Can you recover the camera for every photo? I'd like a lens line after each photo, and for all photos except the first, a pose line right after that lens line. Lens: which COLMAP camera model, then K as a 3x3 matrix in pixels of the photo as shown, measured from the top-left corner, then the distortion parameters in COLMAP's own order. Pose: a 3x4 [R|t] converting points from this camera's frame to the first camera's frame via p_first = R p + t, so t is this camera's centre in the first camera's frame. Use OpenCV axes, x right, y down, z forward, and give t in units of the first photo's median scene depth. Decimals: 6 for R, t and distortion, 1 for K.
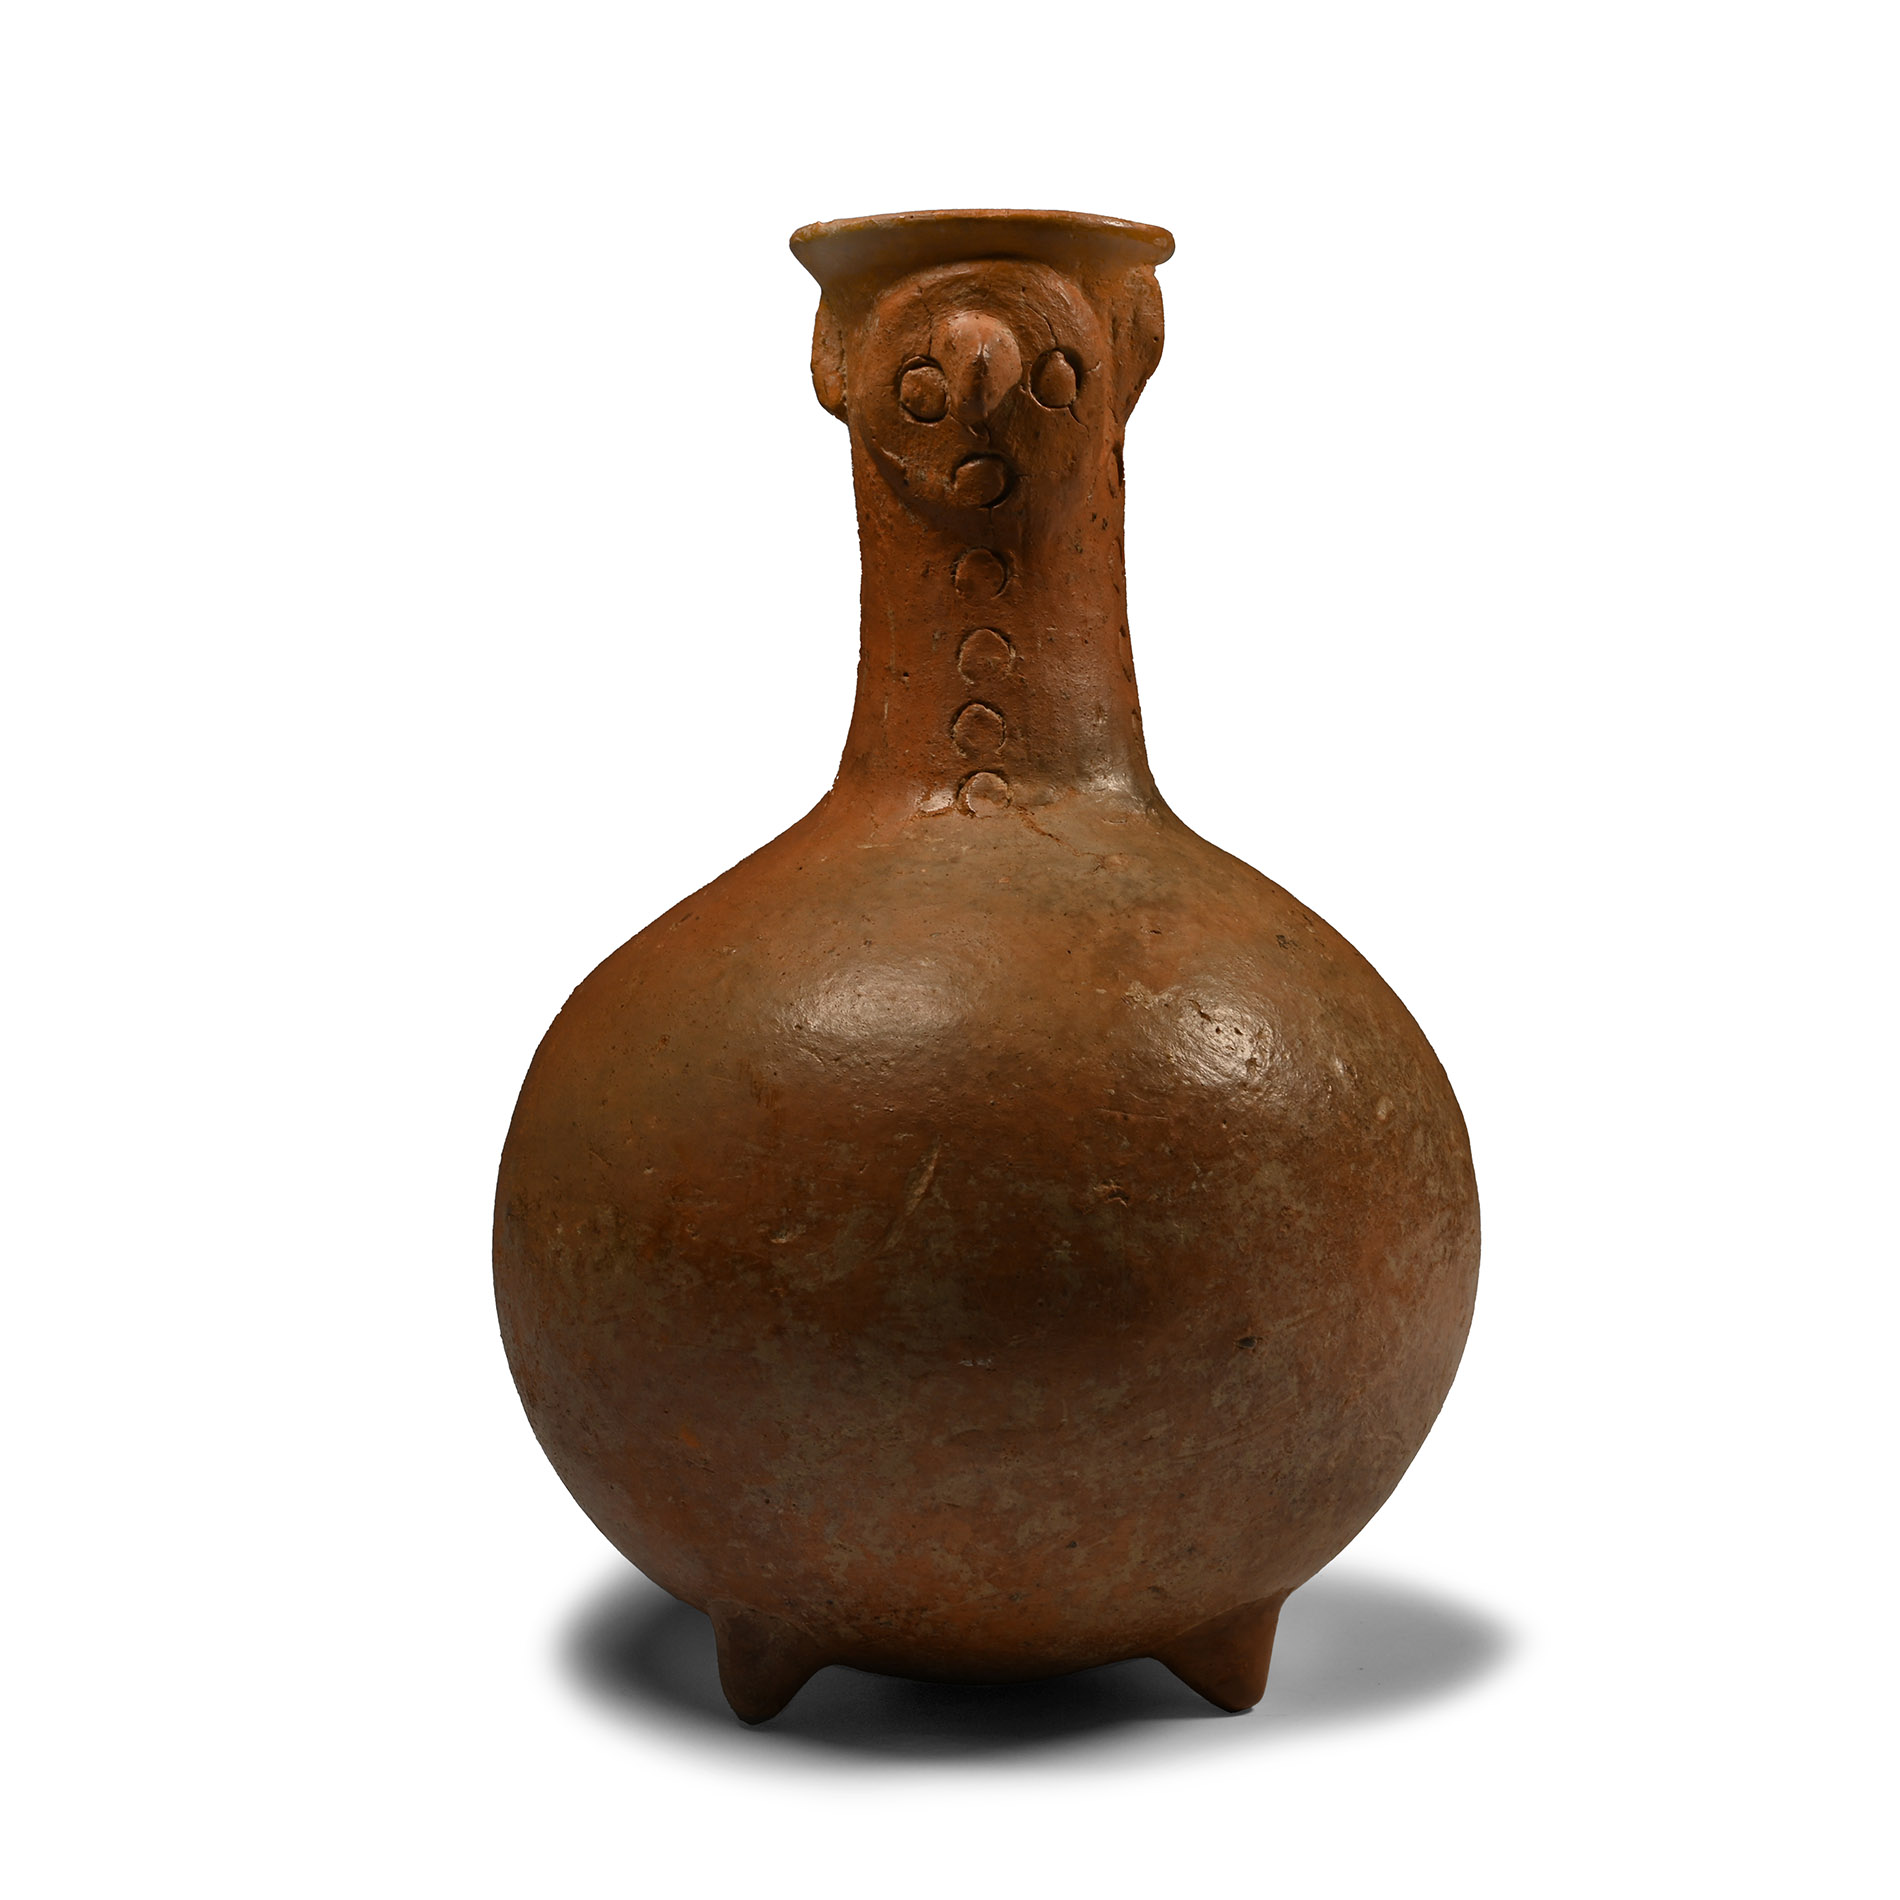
lens RADIAL K [[3958.4, 0, 959.9], [0, 3958.4, 954.1], [0, 0, 1]] dist [-0.085610, 0.000000]
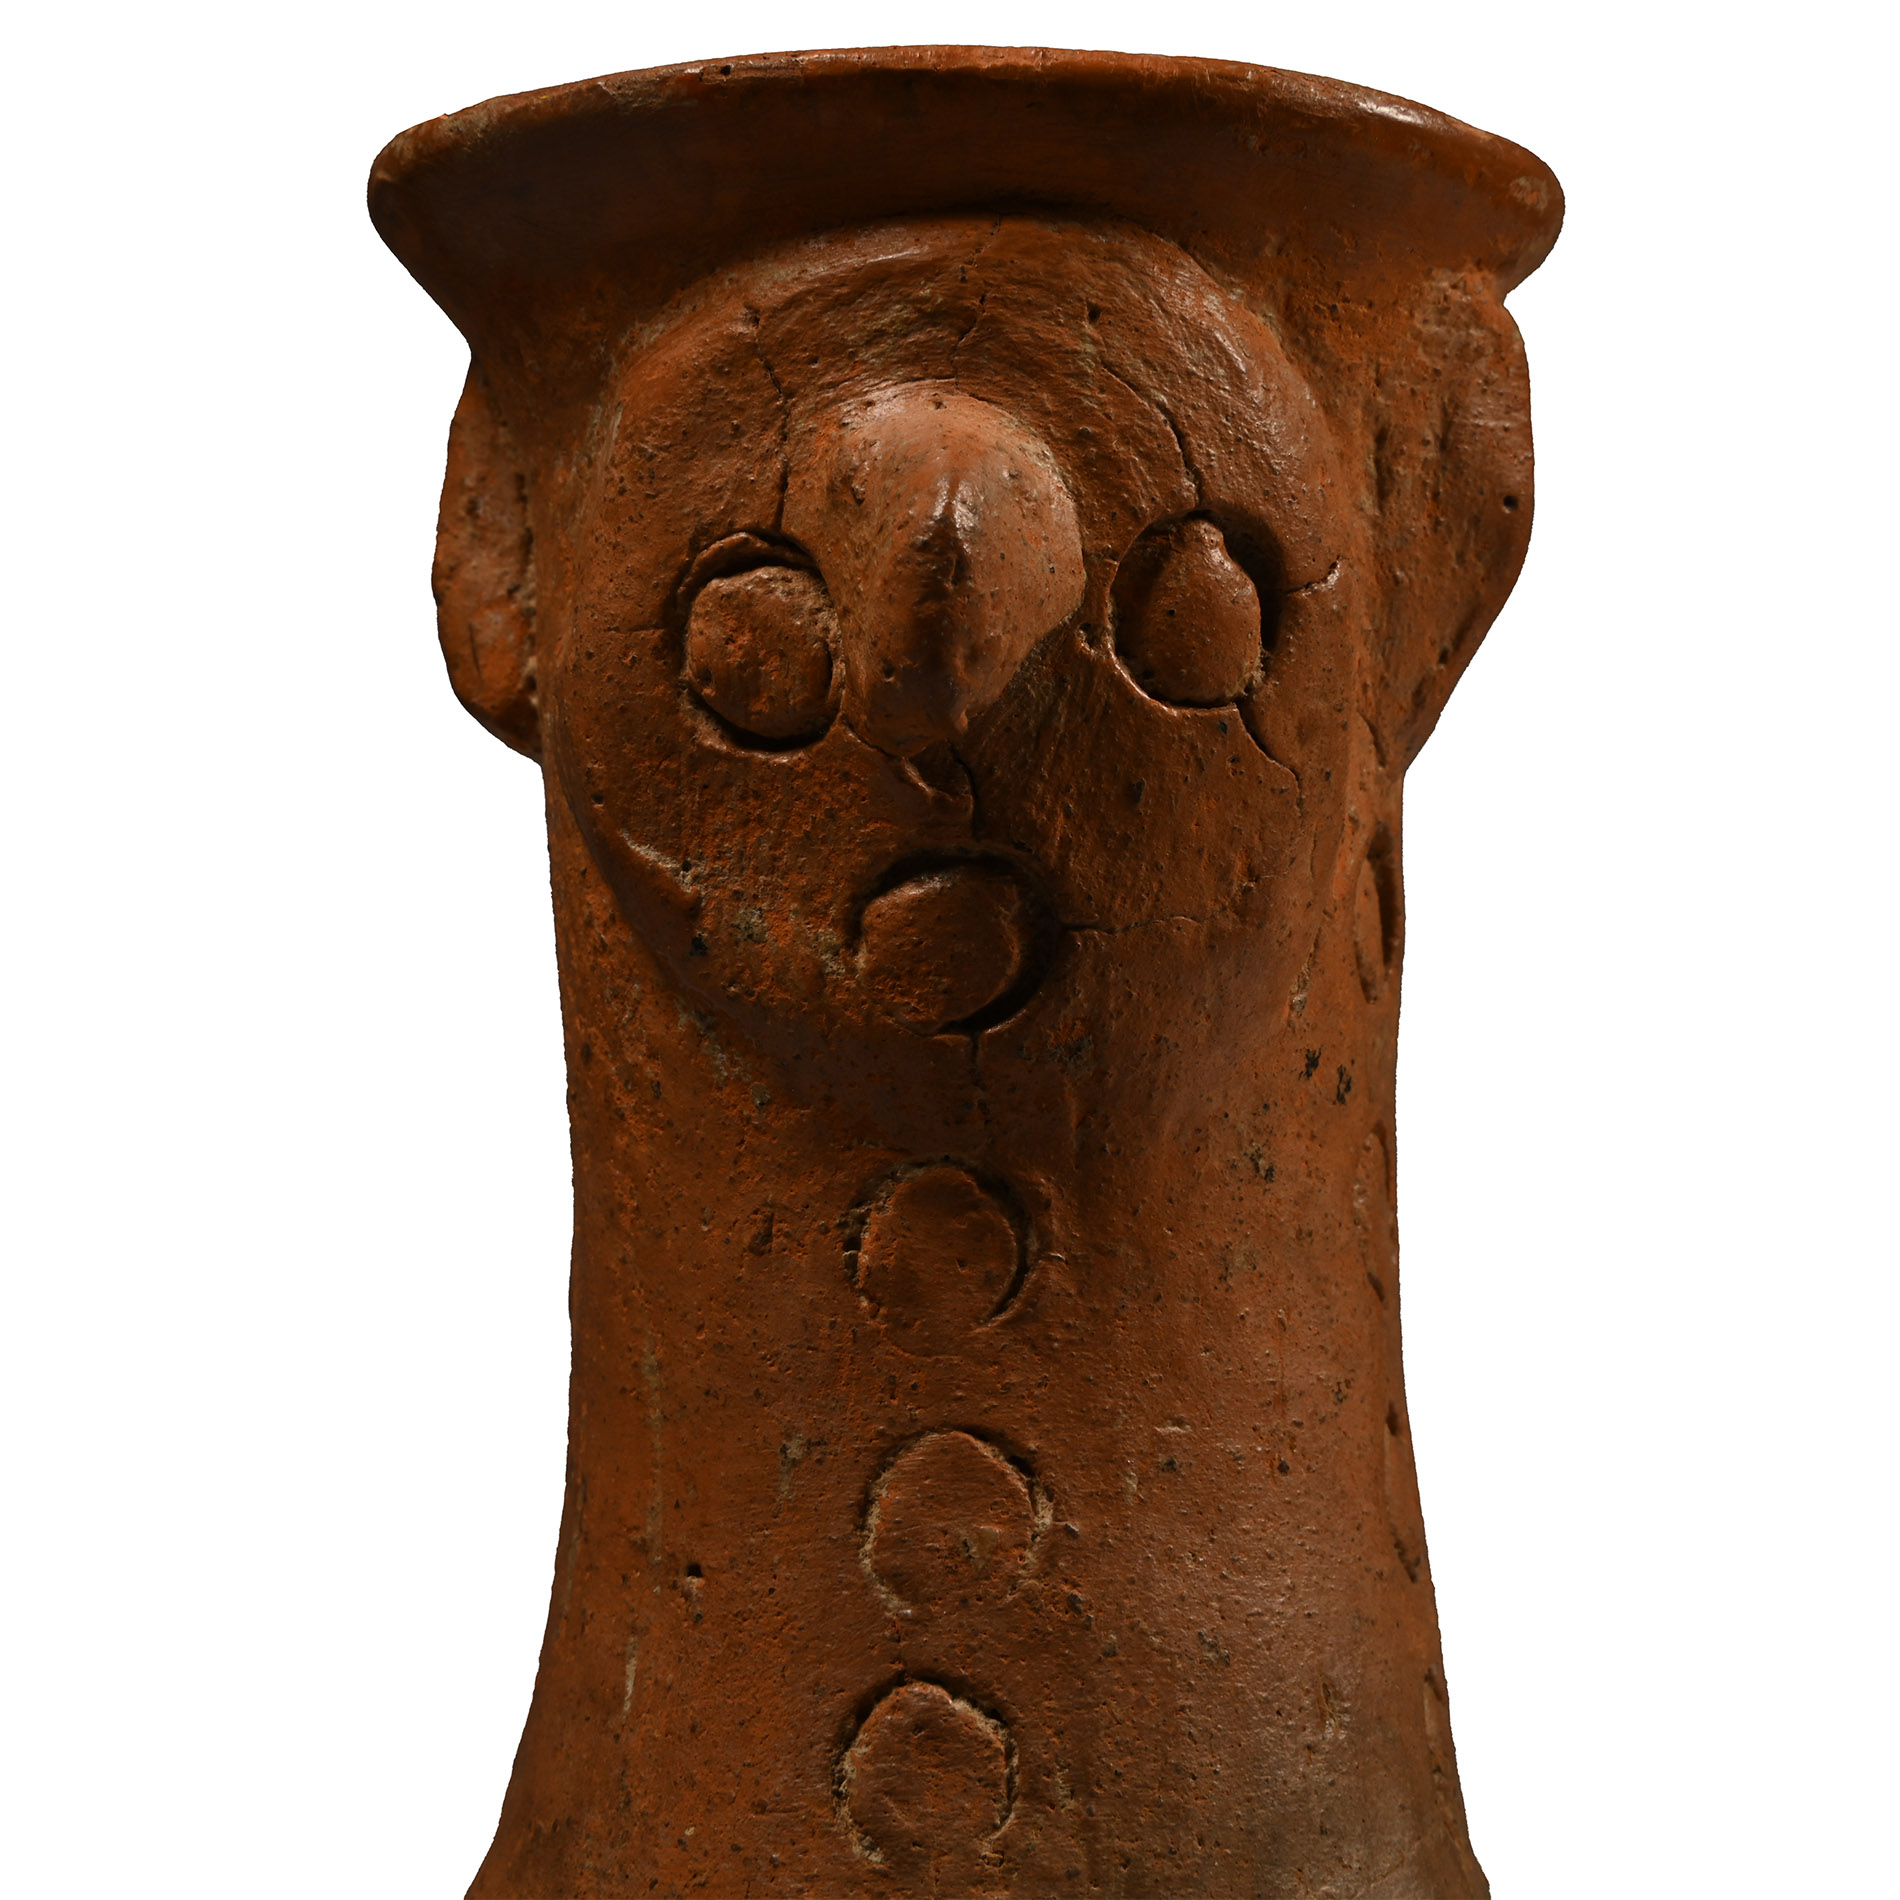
lens RADIAL K [[3958.4, 0, 951.0], [0, 3958.4, 952.9], [0, 0, 1]] dist [-0.085610, 0.000000]
pose [[0.999768, 0.012763, -0.017356, 0.011063], [-0.014661, 0.993368, -0.114042, -0.084744], [0.015785, 0.114270, 0.993324, 0.701457]]
